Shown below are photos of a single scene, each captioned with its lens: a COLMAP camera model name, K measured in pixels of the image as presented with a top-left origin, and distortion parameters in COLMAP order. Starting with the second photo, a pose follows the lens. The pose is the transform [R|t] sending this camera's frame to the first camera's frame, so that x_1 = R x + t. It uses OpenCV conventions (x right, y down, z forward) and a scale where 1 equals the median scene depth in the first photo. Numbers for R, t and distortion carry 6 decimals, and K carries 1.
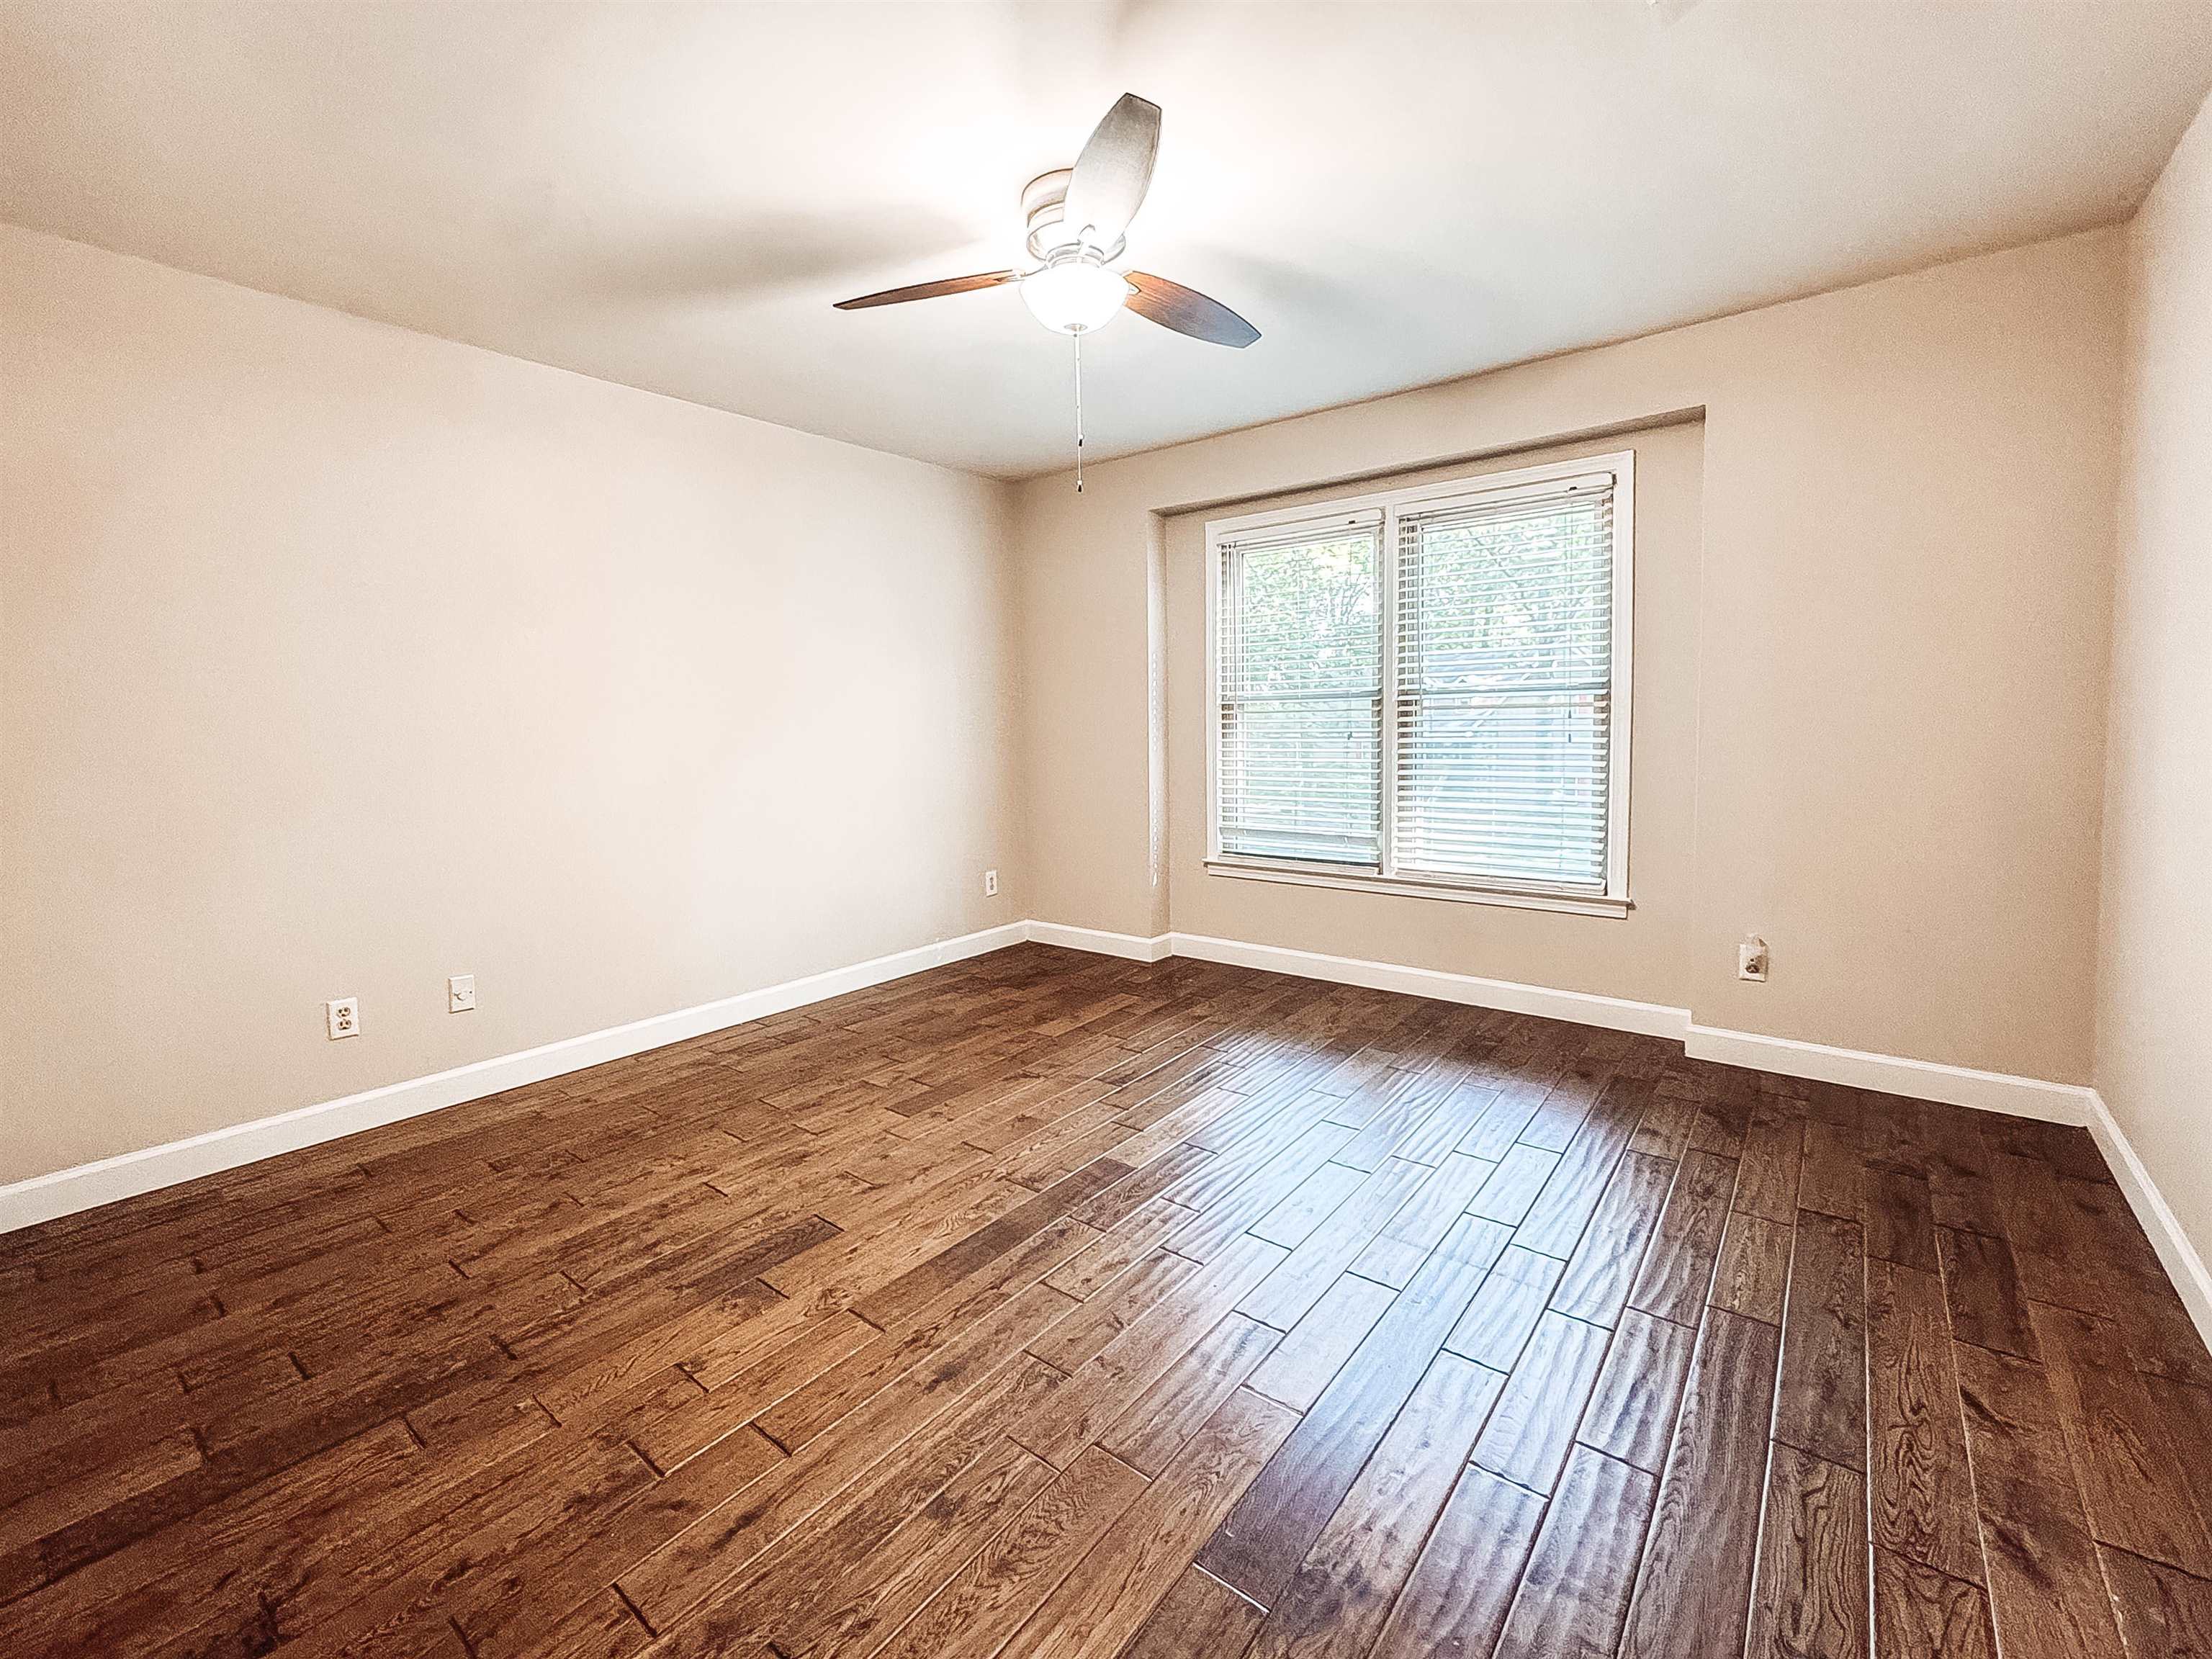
lens RADIAL K [[934.7, 0, 1090.8], [0, 934.7, 826.3], [0, 0, 1]] dist [-0.000177, -0.000810]
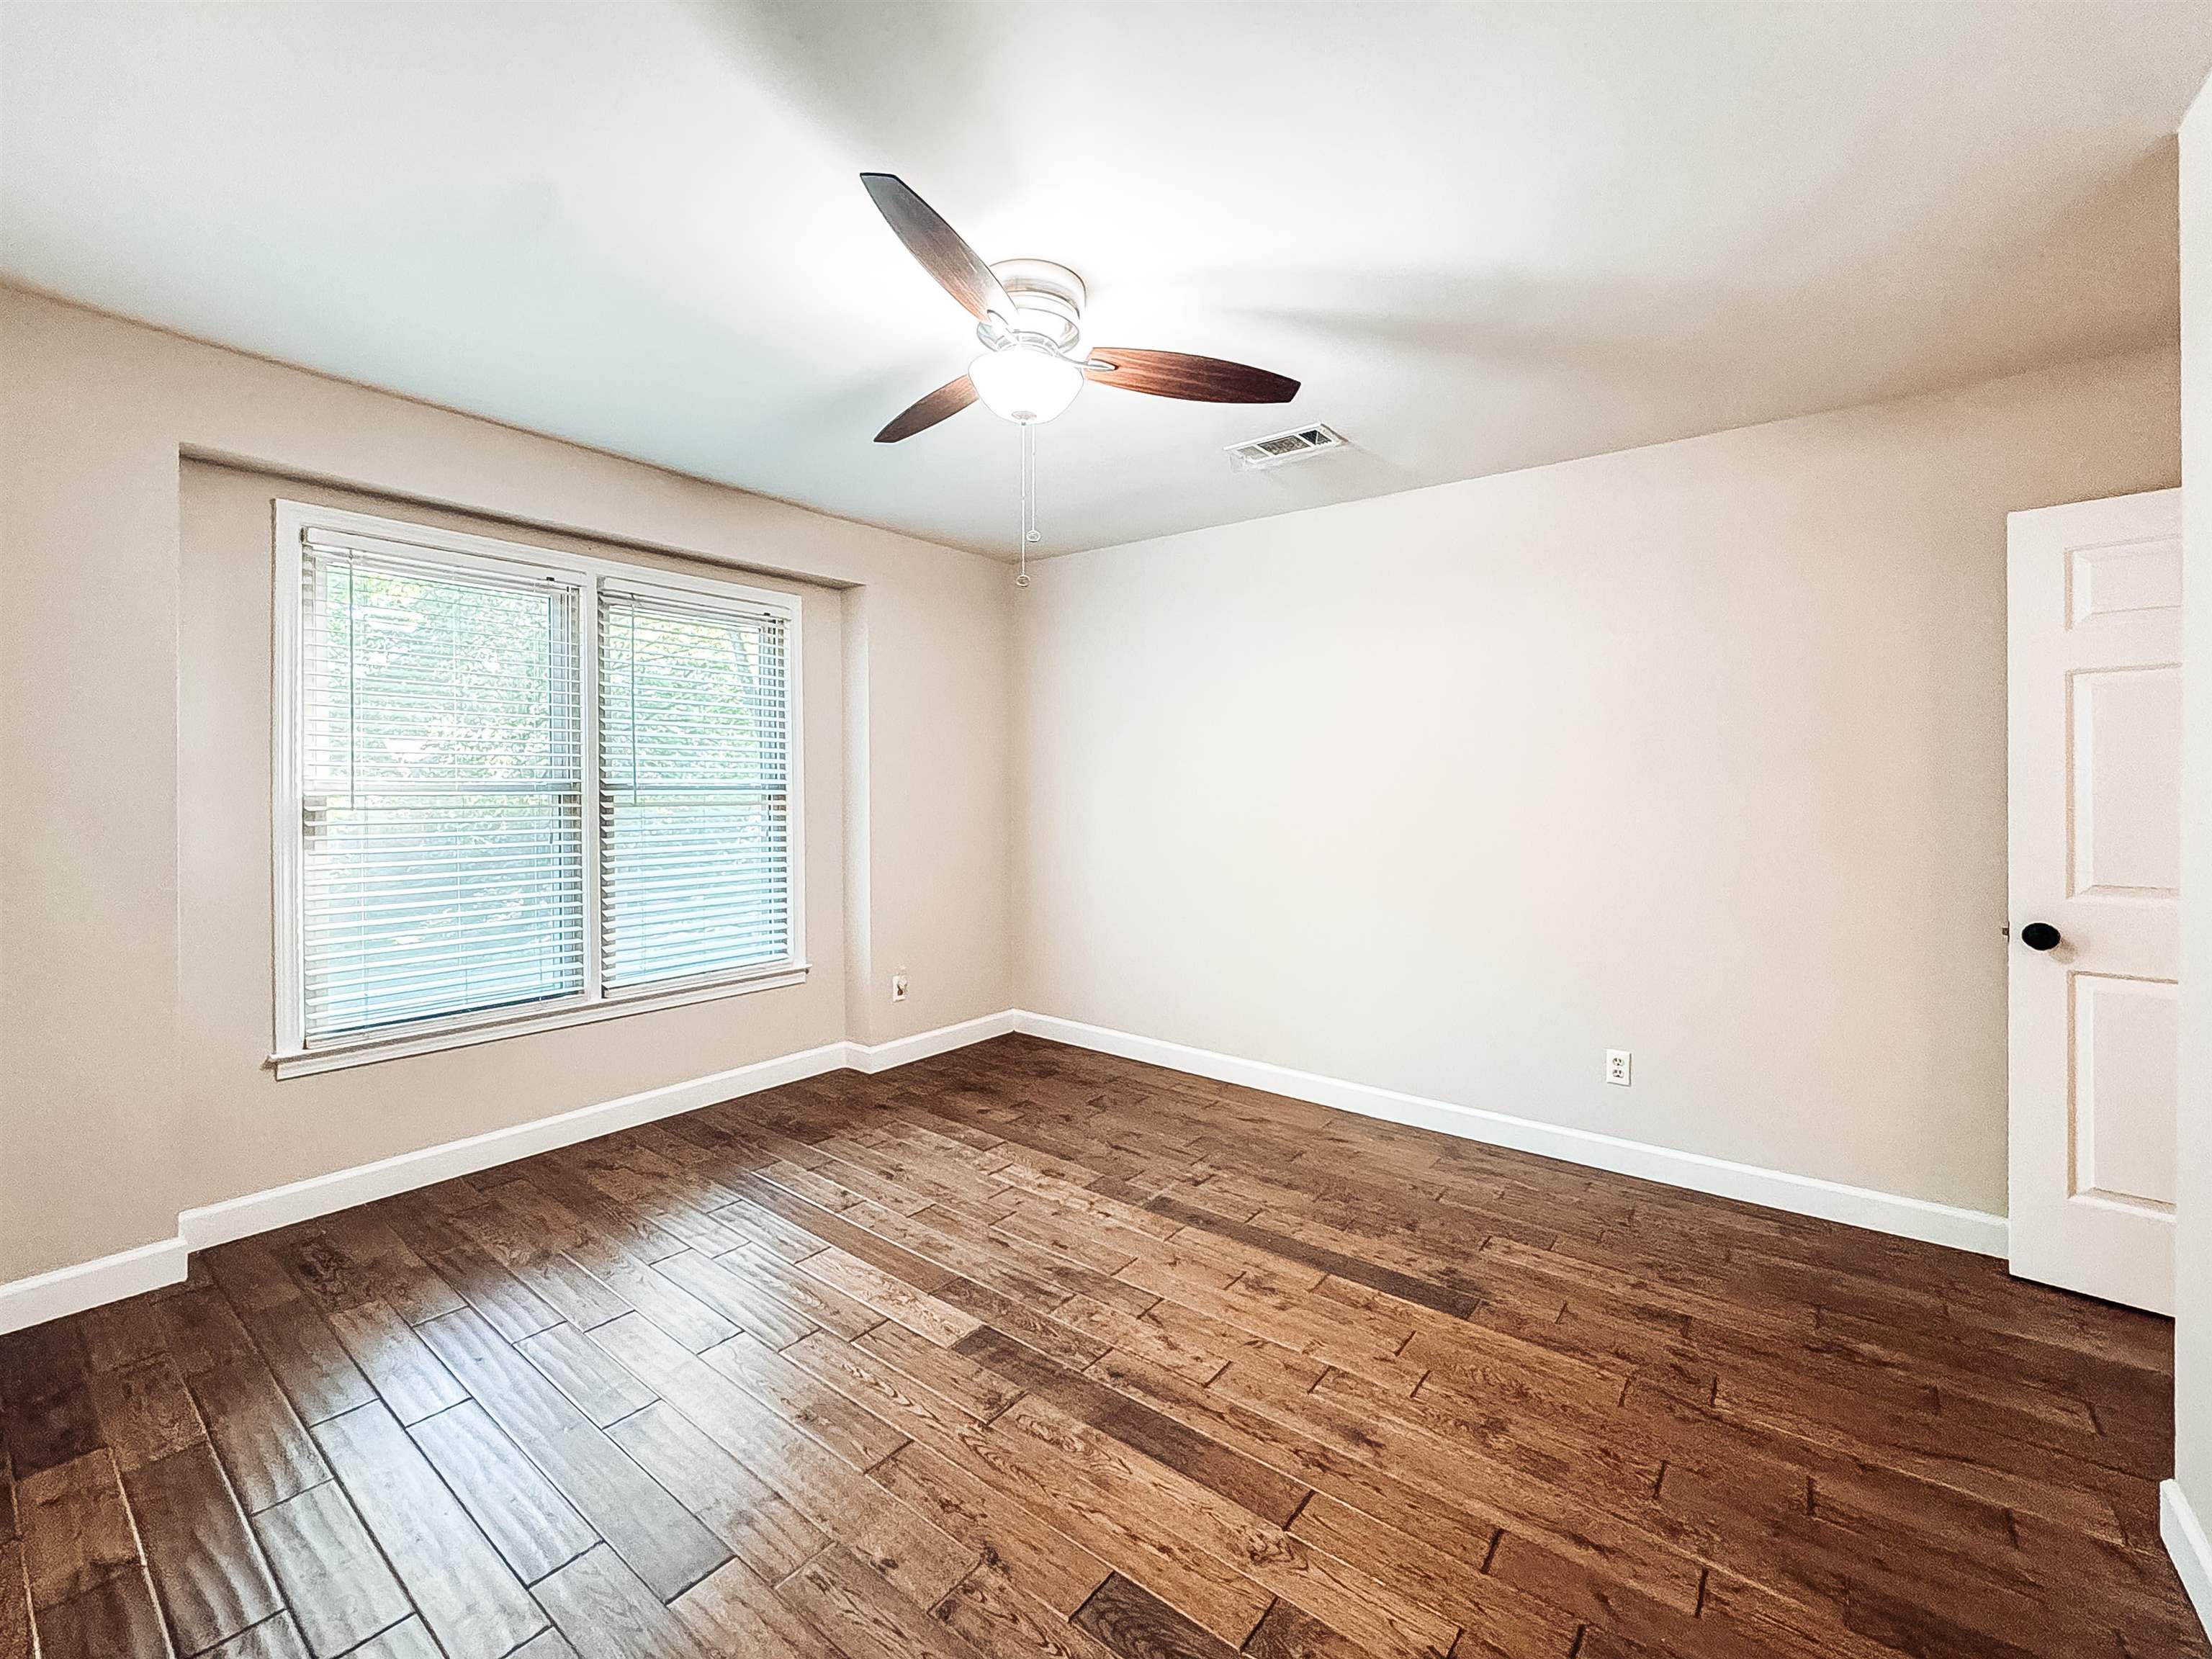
lens RADIAL K [[934.7, 0, 1088.8], [0, 934.7, 831.7], [0, 0, 1]] dist [-0.000177, -0.000810]
pose [[-0.008383, -0.029234, 0.999537, -0.839722], [0.109038, 0.993586, 0.029974, -0.120610], [-0.994002, 0.109238, -0.005142, 0.859388]]
